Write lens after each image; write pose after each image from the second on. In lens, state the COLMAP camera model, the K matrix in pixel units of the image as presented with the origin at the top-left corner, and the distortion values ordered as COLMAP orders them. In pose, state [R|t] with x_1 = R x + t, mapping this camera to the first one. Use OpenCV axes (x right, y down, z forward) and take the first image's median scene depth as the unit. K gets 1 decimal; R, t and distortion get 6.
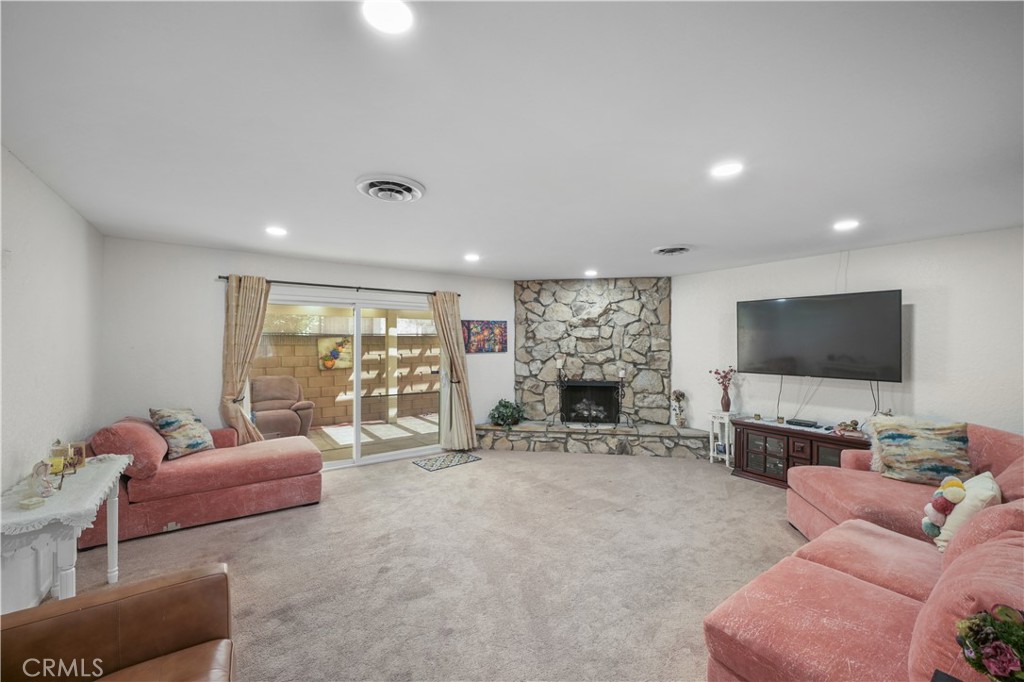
lens RADIAL K [[412.7, 0, 512.0], [0, 412.7, 332.2], [0, 0, 1]] dist [-0.000550, 0.000007]
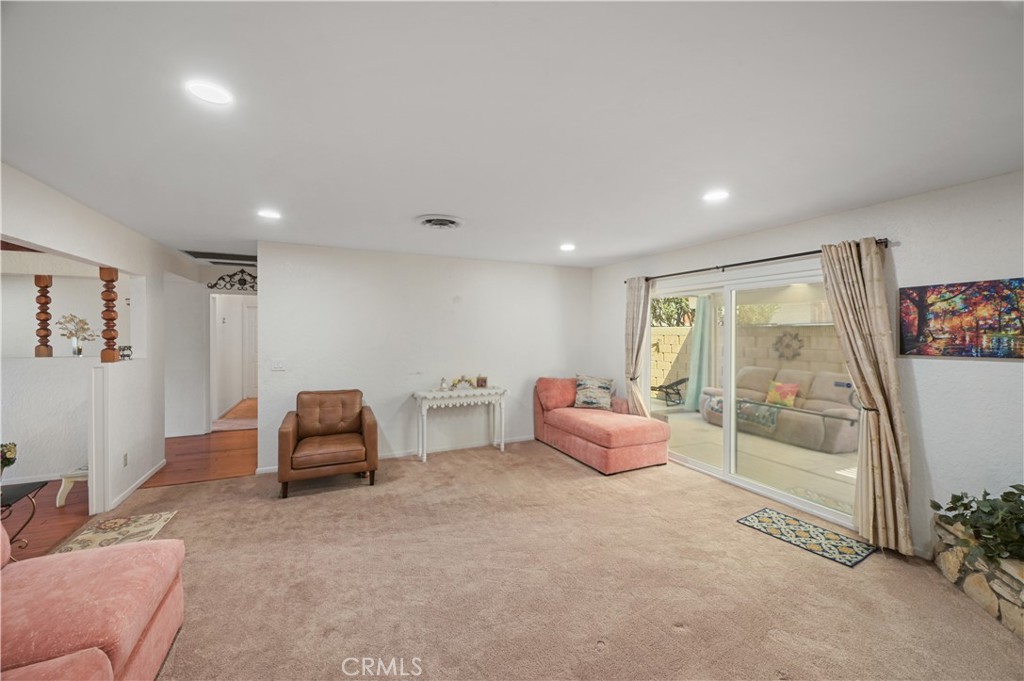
lens RADIAL K [[404.8, 0, 513.0], [0, 404.8, 329.4], [0, 0, 1]] dist [-0.001590, -0.000154]
pose [[-0.173858, -0.000381, -0.984771, 0.422730], [0.030062, 0.999532, -0.005694, 0.008642], [0.984312, -0.030594, -0.173765, 0.607929]]
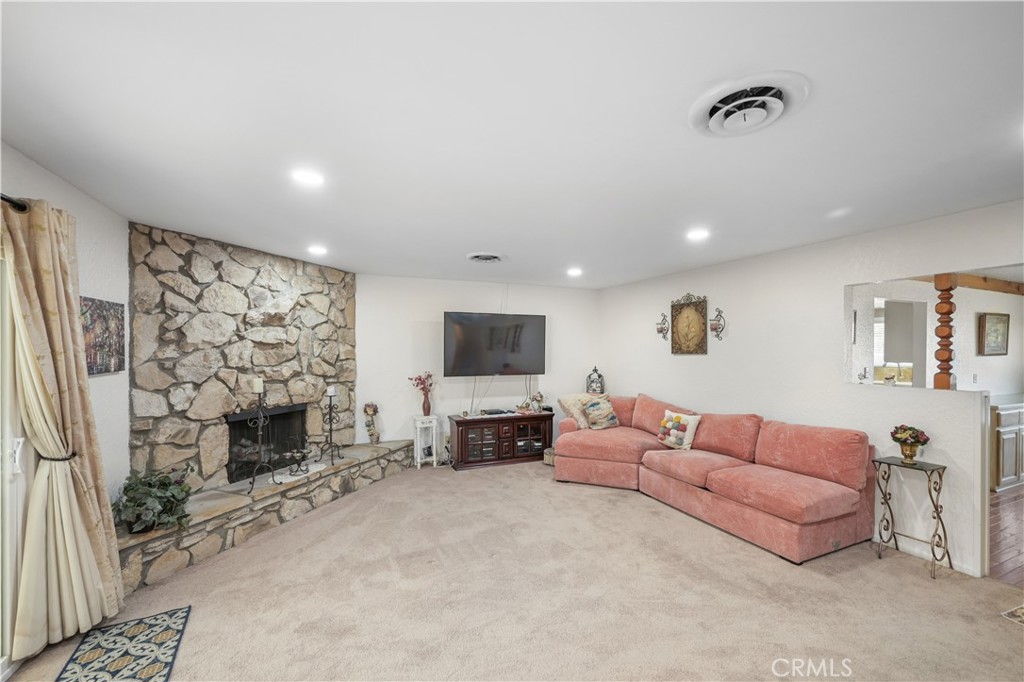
lens RADIAL K [[419.3, 0, 512.0], [0, 419.3, 341.0], [0, 0, 1]] dist [-0.000788, -0.000020]
pose [[0.189779, 0.015816, 0.981699, -0.409485], [-0.023121, 0.999665, -0.011636, 0.009906], [-0.981554, -0.020490, 0.190081, 0.502378]]
